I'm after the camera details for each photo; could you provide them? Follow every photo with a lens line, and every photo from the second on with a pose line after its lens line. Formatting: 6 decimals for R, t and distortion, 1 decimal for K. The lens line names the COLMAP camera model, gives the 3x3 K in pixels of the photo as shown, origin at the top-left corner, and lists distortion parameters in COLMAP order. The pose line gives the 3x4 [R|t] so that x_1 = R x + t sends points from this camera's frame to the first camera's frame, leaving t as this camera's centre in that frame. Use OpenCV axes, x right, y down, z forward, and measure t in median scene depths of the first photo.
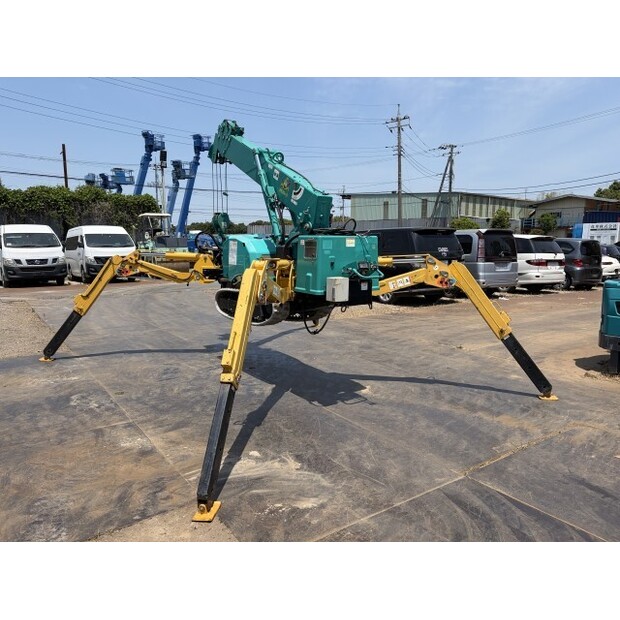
lens RADIAL K [[469.2, 0, 310.0], [0, 469.2, 310.0], [0, 0, 1]] dist [0.047120, -0.042518]
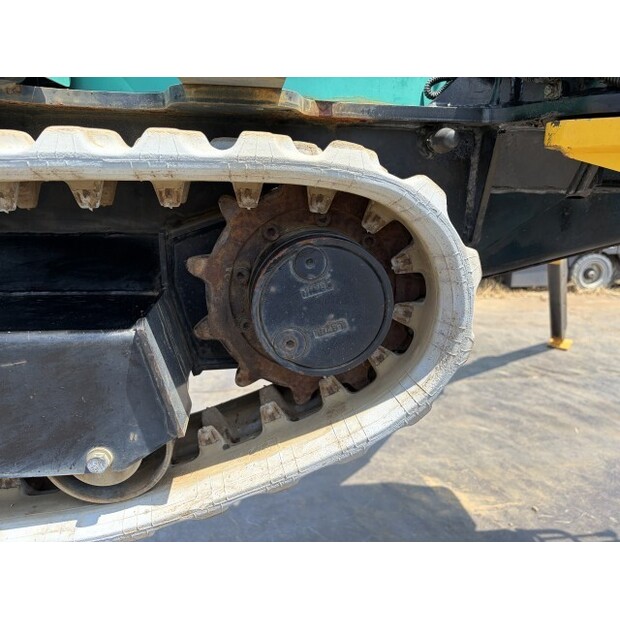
lens RADIAL K [[482.7, 0, 310.0], [0, 482.7, 310.0], [0, 0, 1]] dist [0.006758, 0.010817]
pose [[0.459405, -0.241202, 0.854850, -0.151417], [0.112527, 0.970473, 0.213353, -0.024196], [-0.881070, -0.001822, 0.472982, 0.860544]]
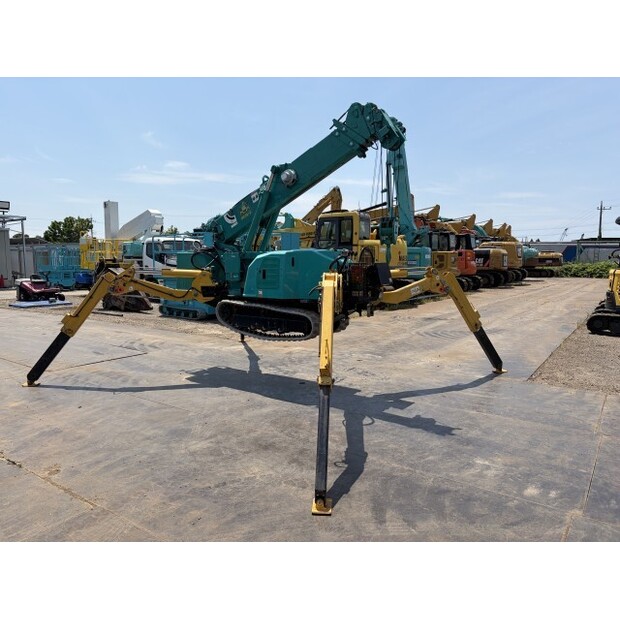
lens RADIAL K [[469.2, 0, 310.0], [0, 469.2, 310.0], [0, 0, 1]] dist [0.047120, -0.042518]
pose [[-0.940312, 0.031845, -0.338821, 0.207725], [-0.055322, 0.968066, 0.244517, -0.290330], [0.335788, 0.248666, -0.908522, 1.997383]]
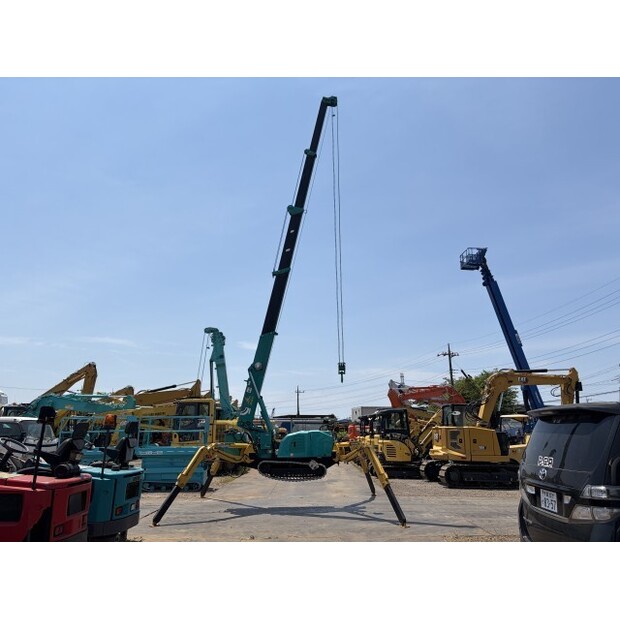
lens RADIAL K [[469.2, 0, 310.0], [0, 469.2, 310.0], [0, 0, 1]] dist [0.047120, -0.042518]
pose [[-0.578228, -0.202511, -0.790343, 1.530371], [-0.113801, 0.979255, -0.167657, -0.336679], [0.807900, -0.007002, -0.589278, 2.225153]]
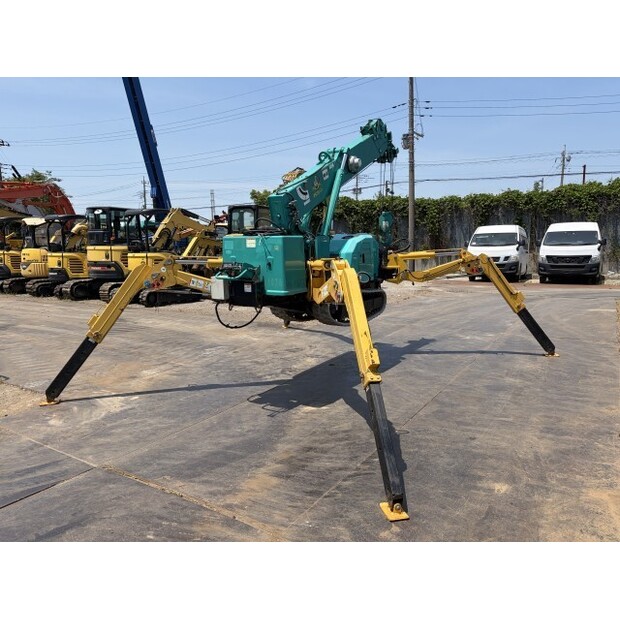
lens RADIAL K [[469.2, 0, 310.0], [0, 469.2, 310.0], [0, 0, 1]] dist [0.047120, -0.042518]
pose [[0.389496, 0.126624, -0.912282, 0.829973], [-0.122338, 0.988840, 0.085019, -0.081308], [0.912867, 0.078492, 0.400641, 0.571791]]
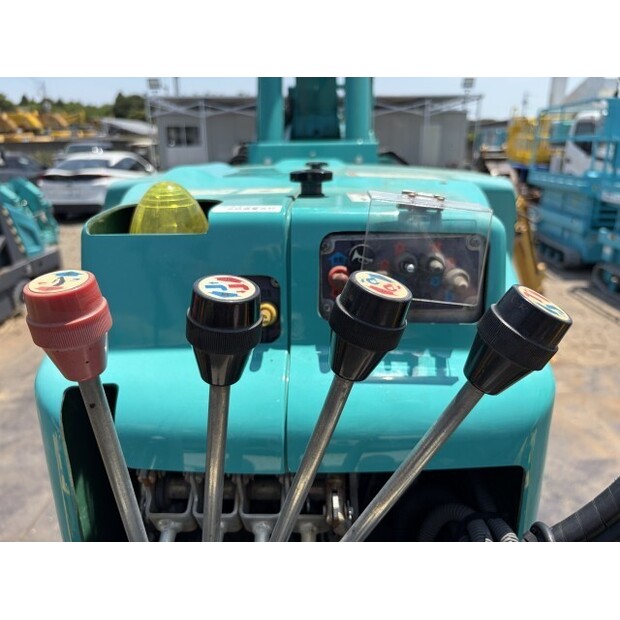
lens RADIAL K [[488.4, 0, 313.0], [0, 488.4, 299.9], [0, 0, 1]] dist [0.043666, -0.089830]
pose [[-0.811515, -0.176054, 0.557179, -0.217715], [0.092463, 0.902830, 0.419940, -0.196793], [-0.576970, 0.392306, -0.716381, 1.175983]]
